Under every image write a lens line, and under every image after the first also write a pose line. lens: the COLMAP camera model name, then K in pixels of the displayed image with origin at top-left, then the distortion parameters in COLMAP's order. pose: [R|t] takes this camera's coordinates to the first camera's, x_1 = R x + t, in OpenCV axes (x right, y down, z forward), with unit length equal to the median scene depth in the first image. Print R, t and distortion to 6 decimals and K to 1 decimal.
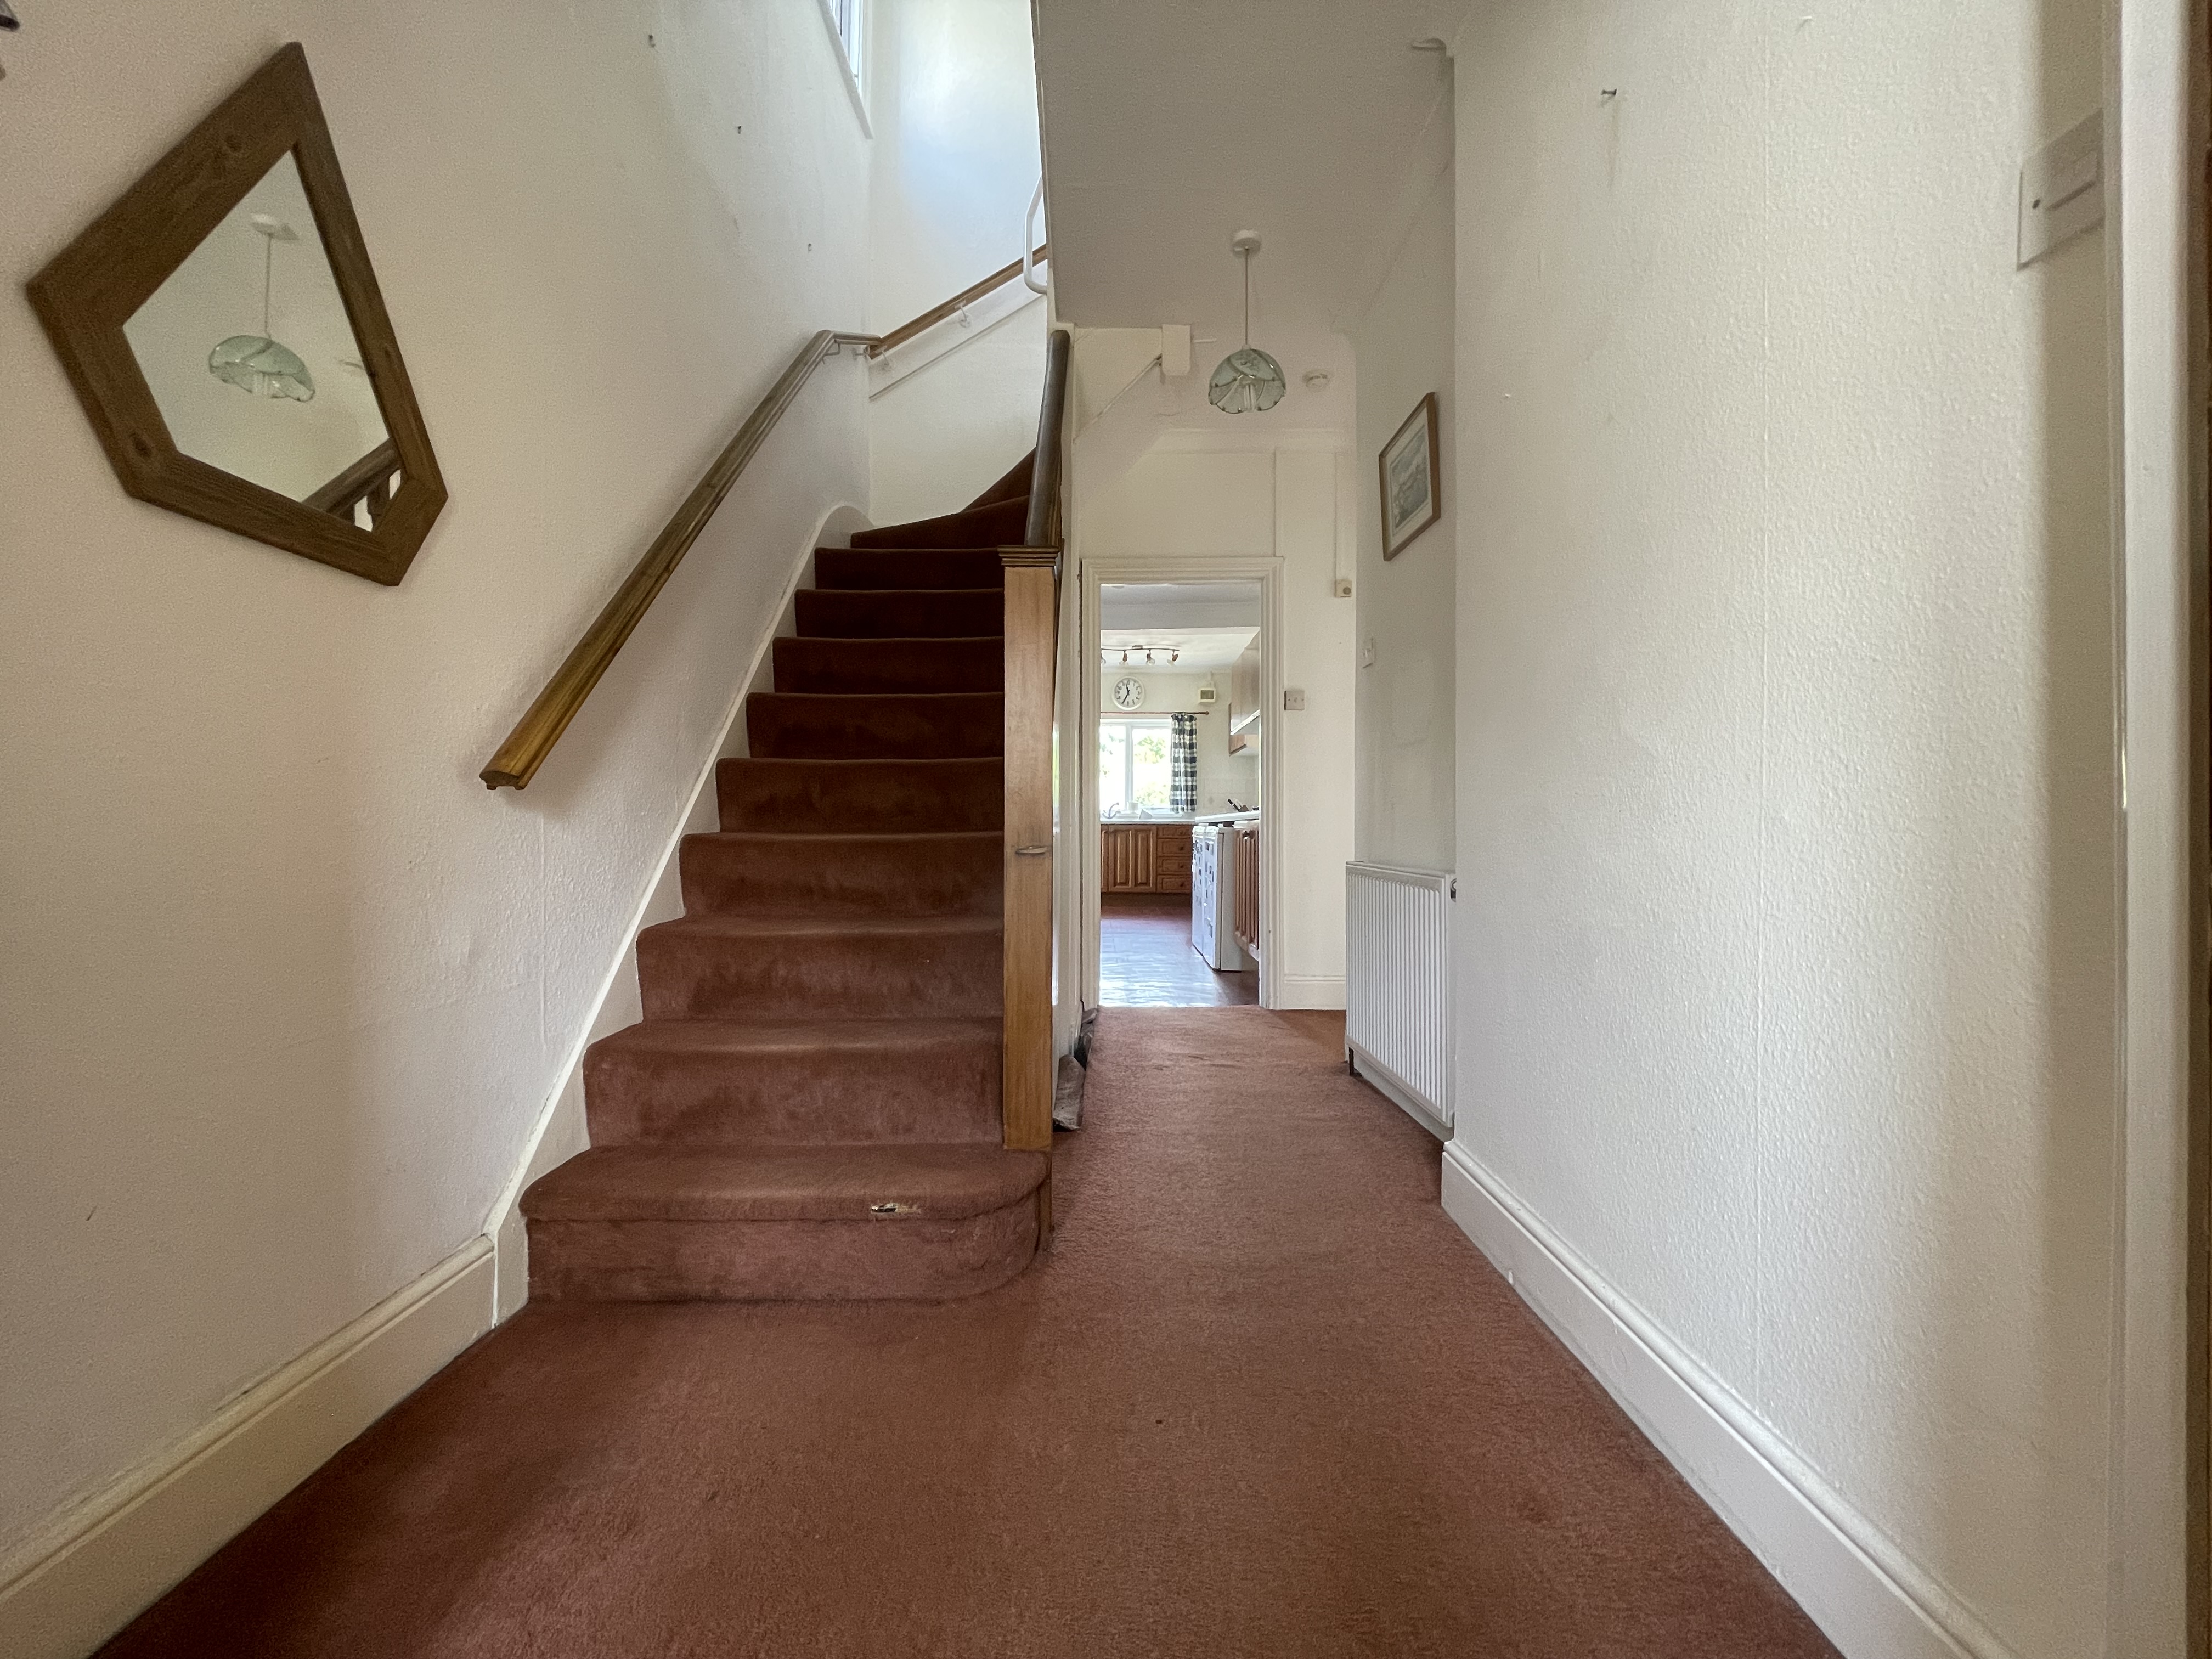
lens RADIAL K [[890.5, 0, 1108.7], [0, 890.5, 825.5], [0, 0, 1]] dist [-0.004303, -0.000190]
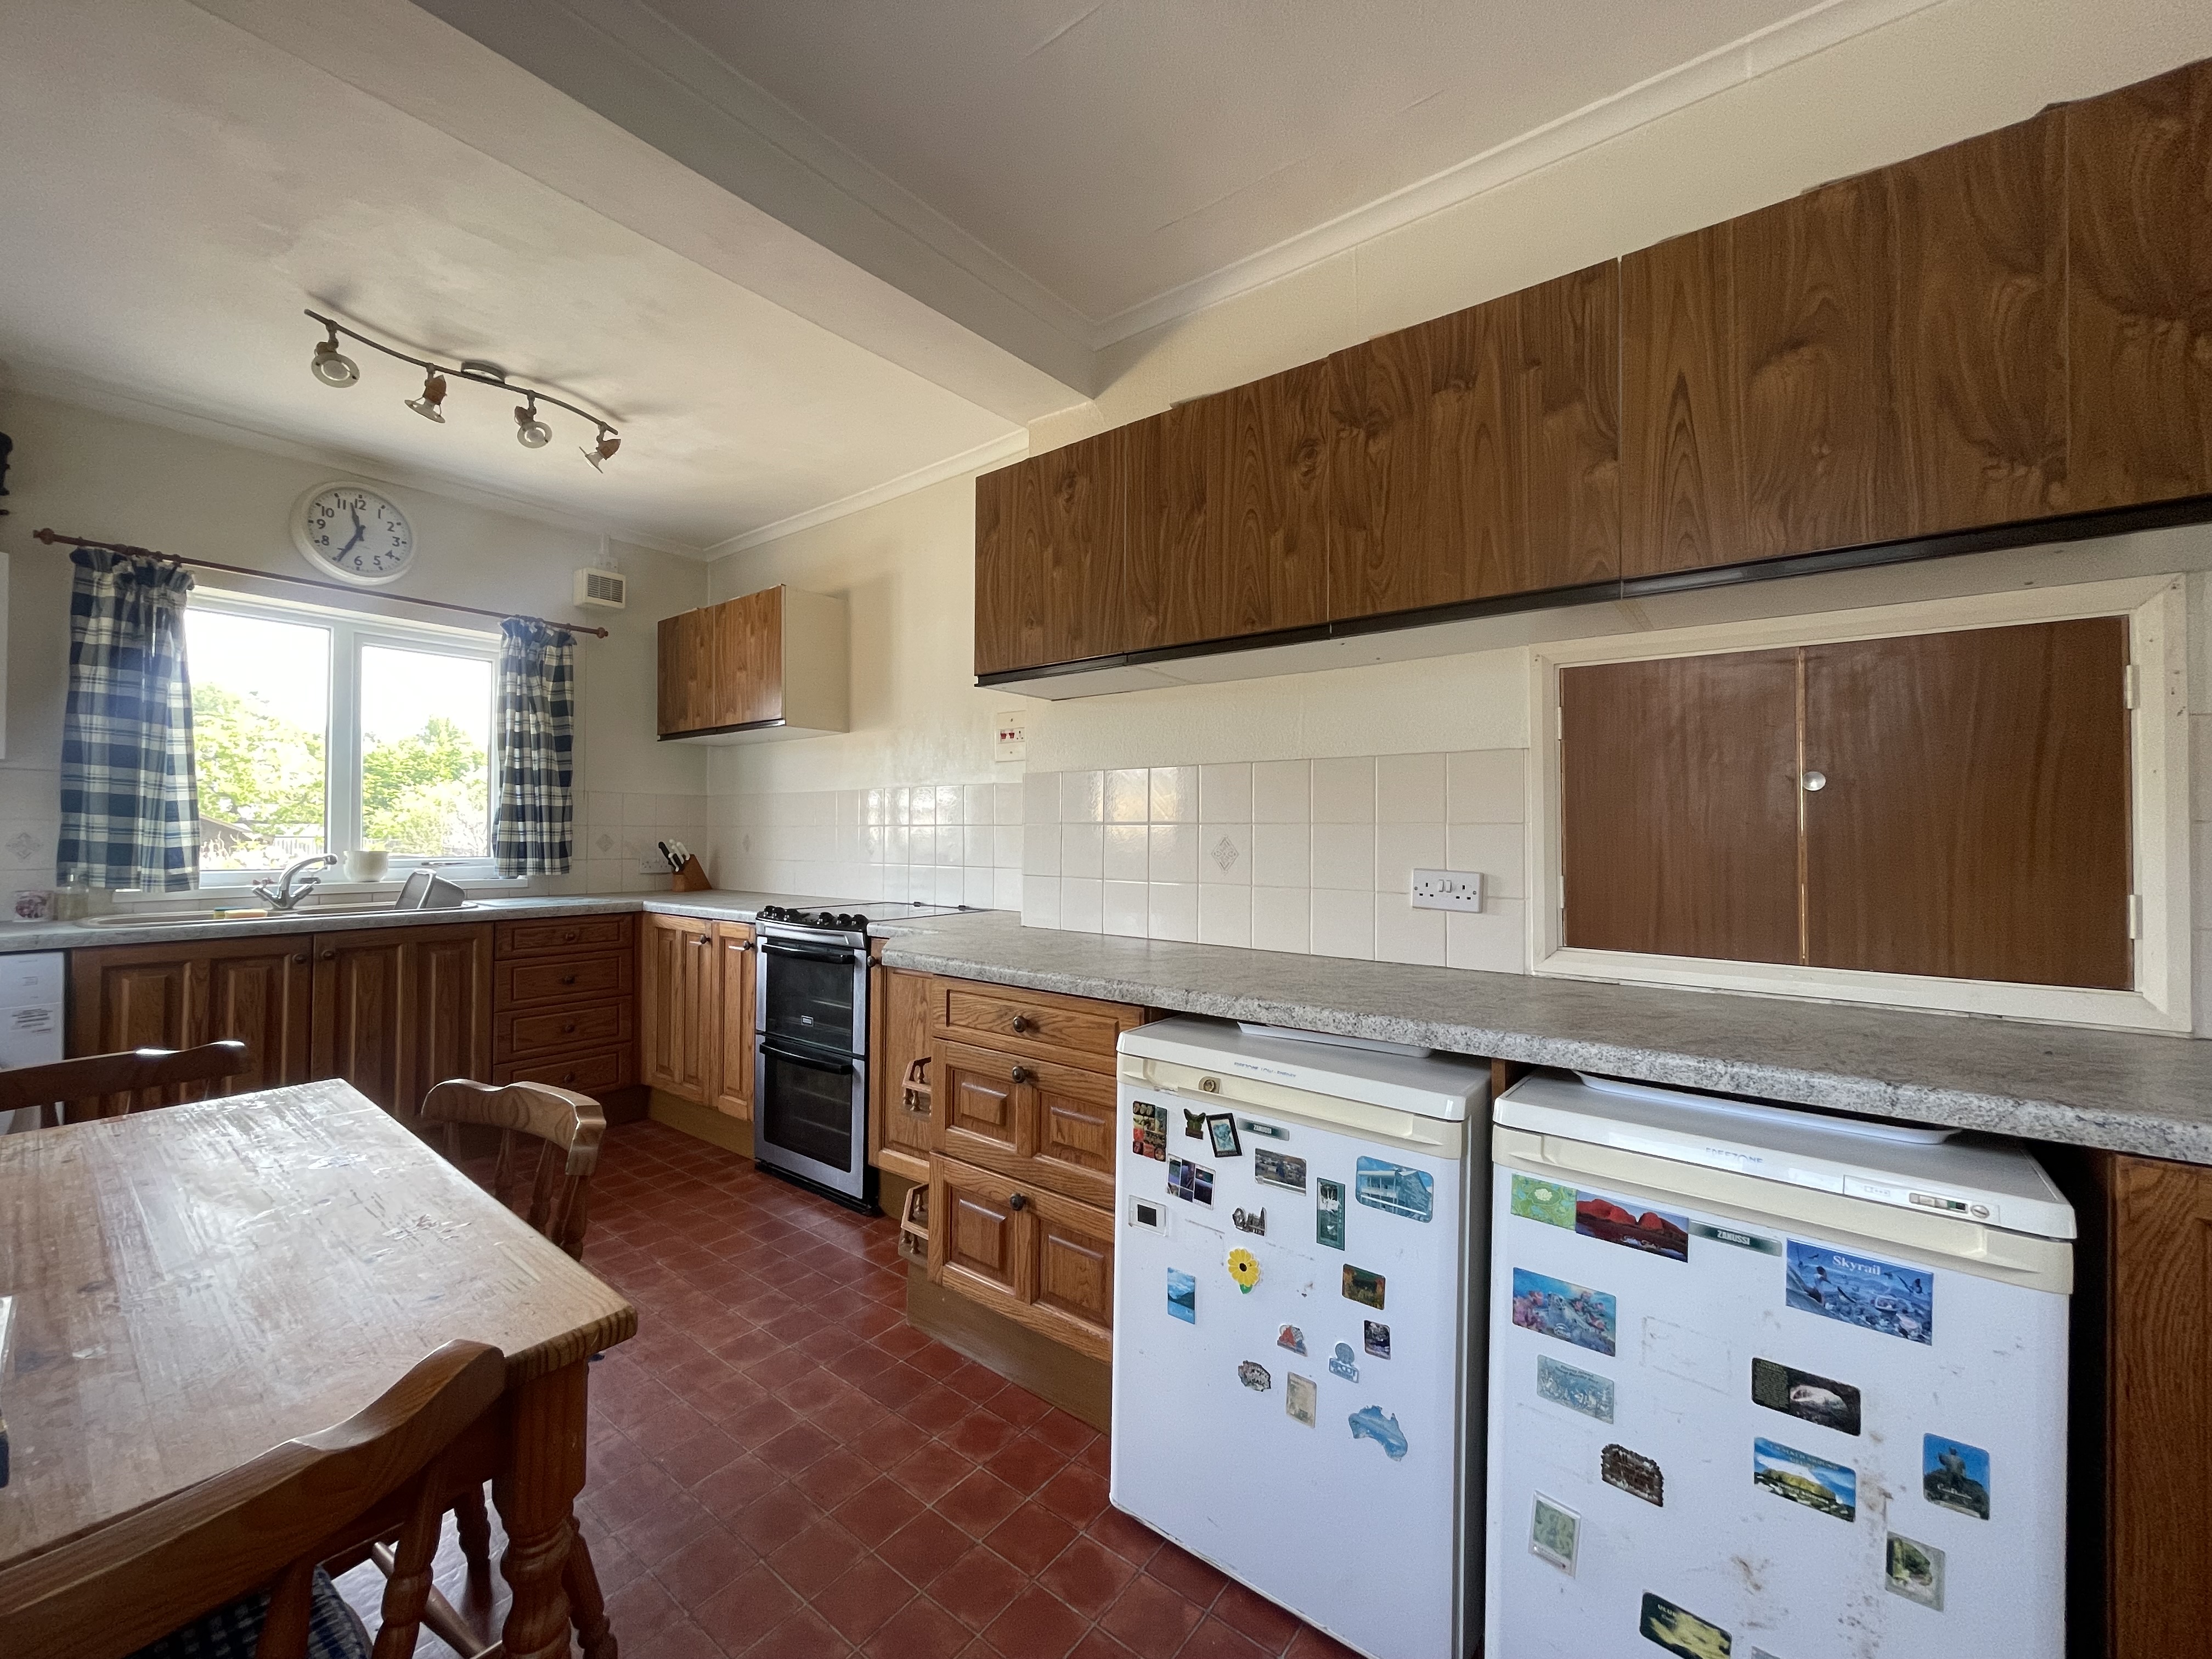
lens RADIAL K [[890.5, 0, 1108.7], [0, 890.5, 825.5], [0, 0, 1]] dist [-0.004303, -0.000190]
pose [[0.625043, 0.005608, 0.780570, -0.064147], [-0.006253, 0.999978, -0.002178, -0.037581], [-0.780565, -0.003520, 0.625064, 0.560414]]
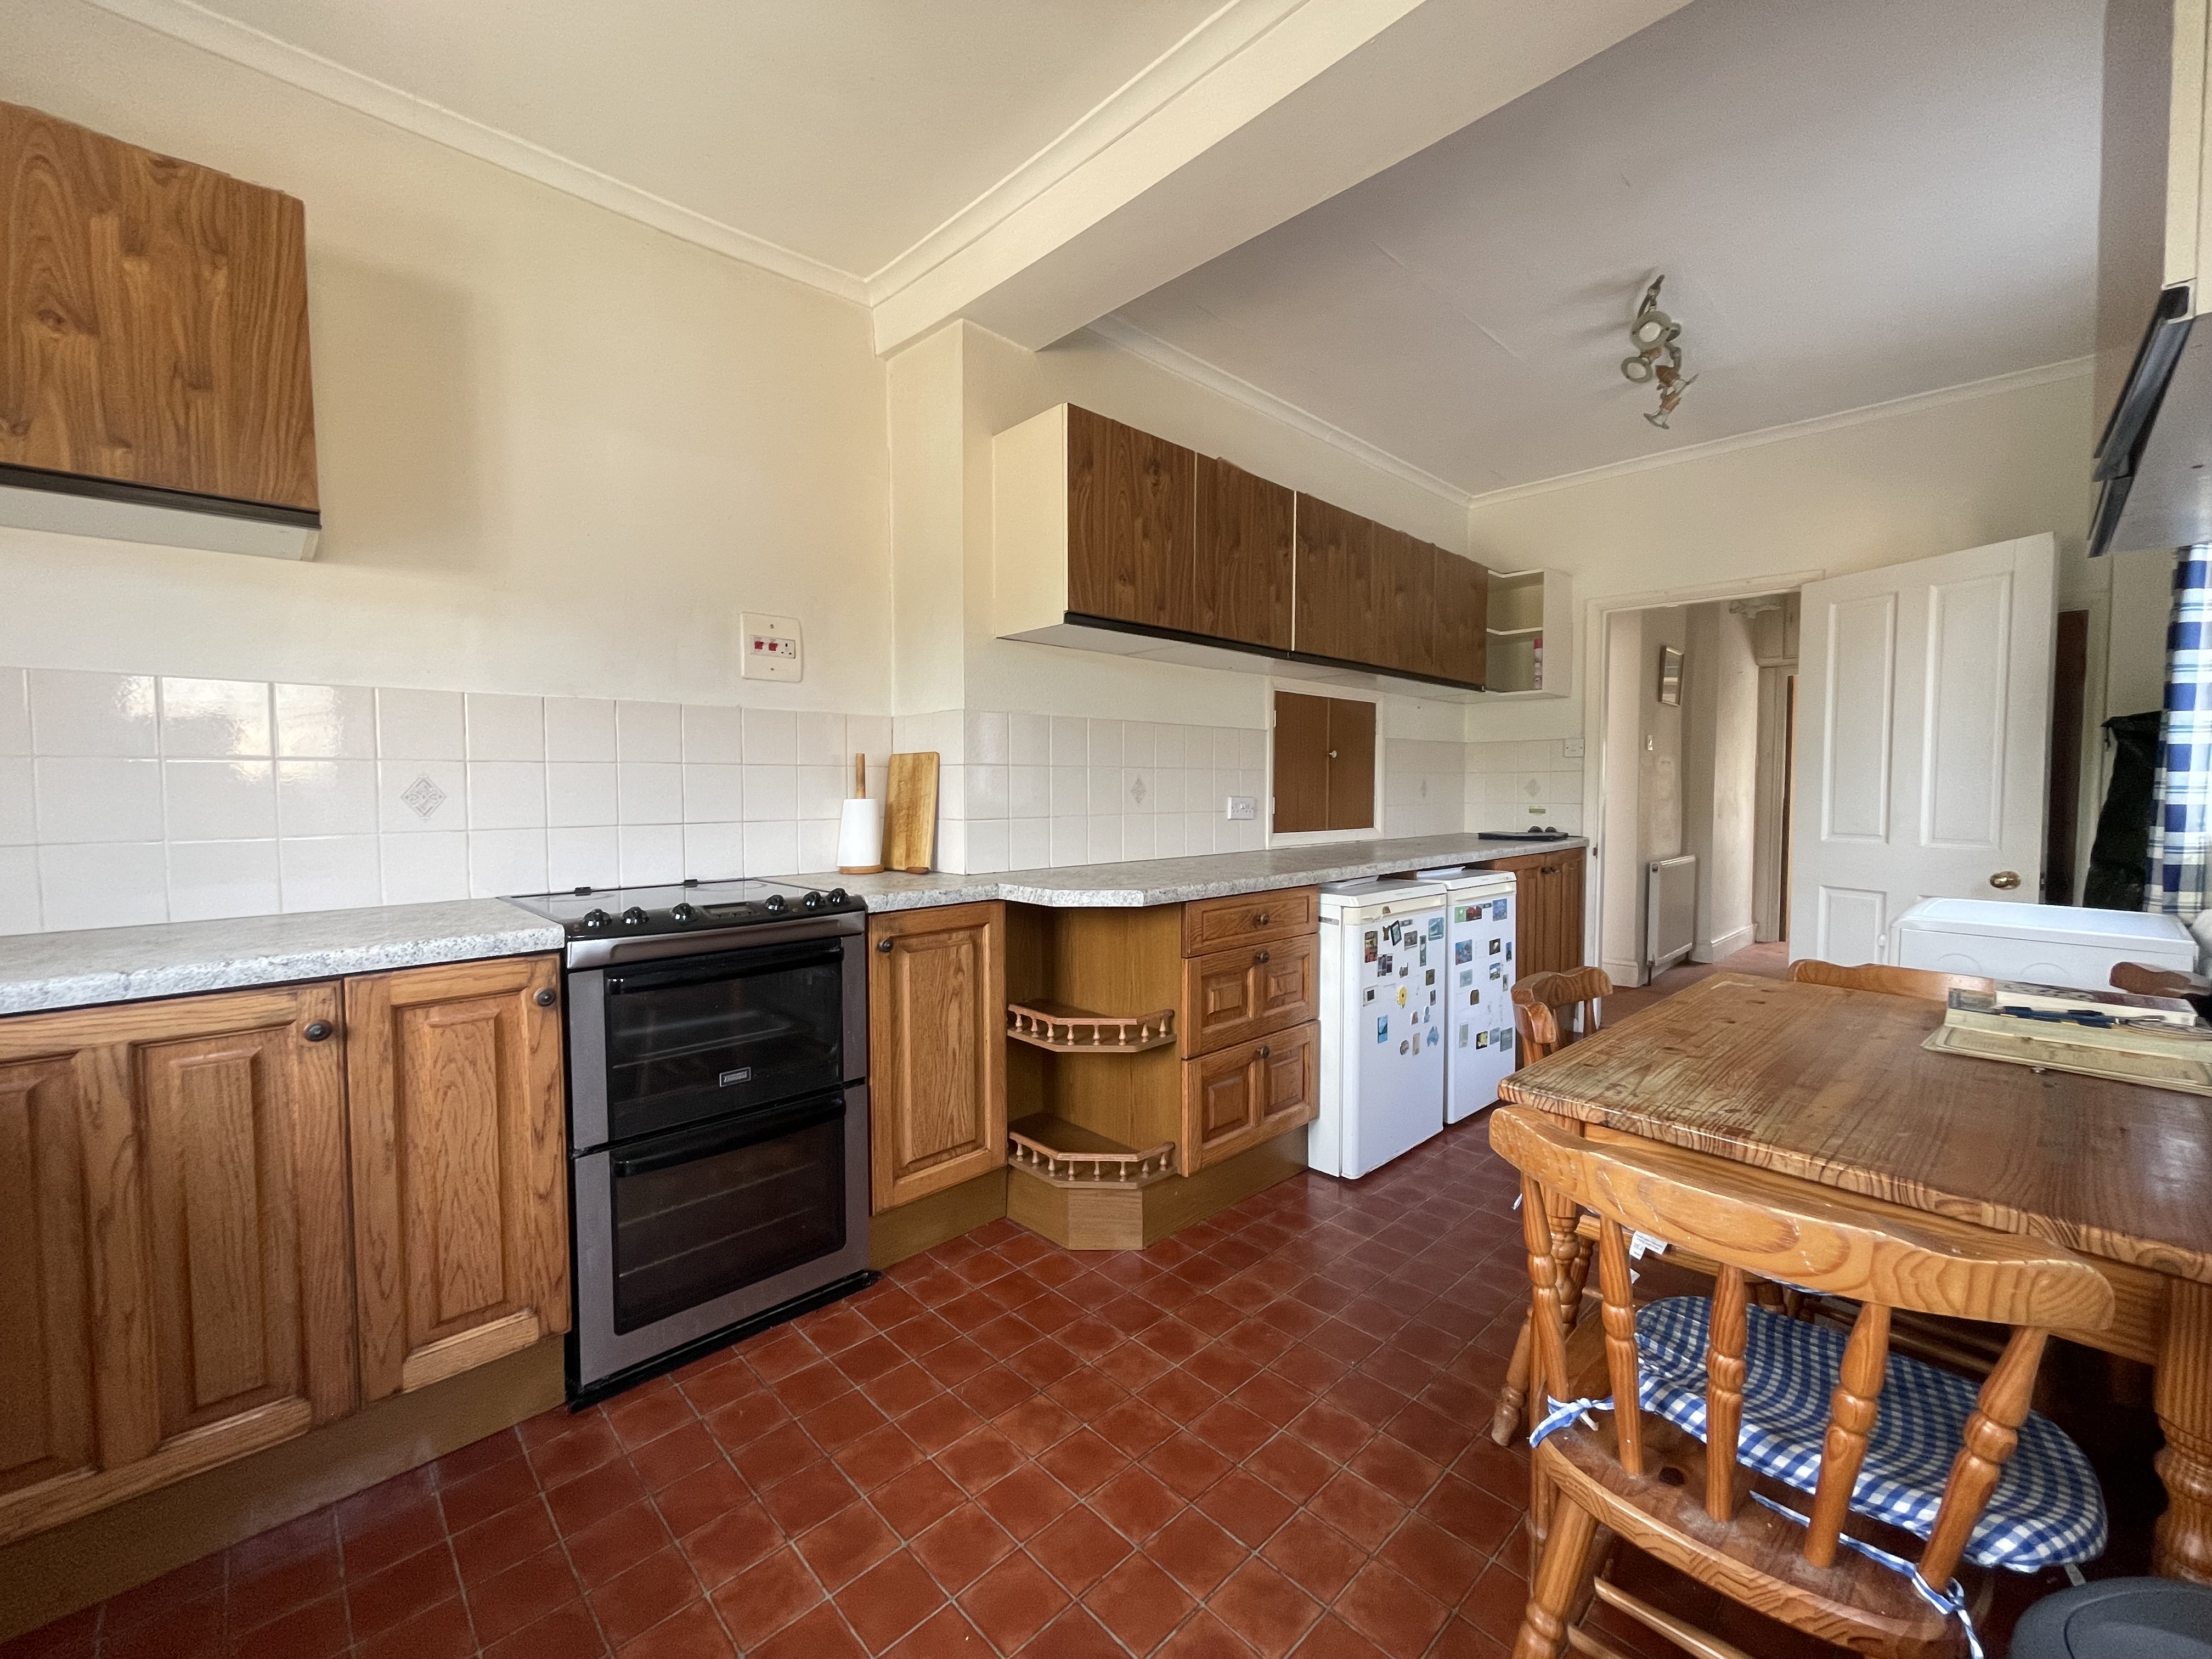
lens RADIAL K [[888.1, 0, 1098.4], [0, 888.1, 821.5], [0, 0, 1]] dist [-0.002207, -0.000284]
pose [[-0.672002, -0.032693, 0.739827, -0.081004], [-0.004046, 0.999172, 0.040478, -0.031892], [-0.740538, 0.024208, -0.671578, 0.936326]]
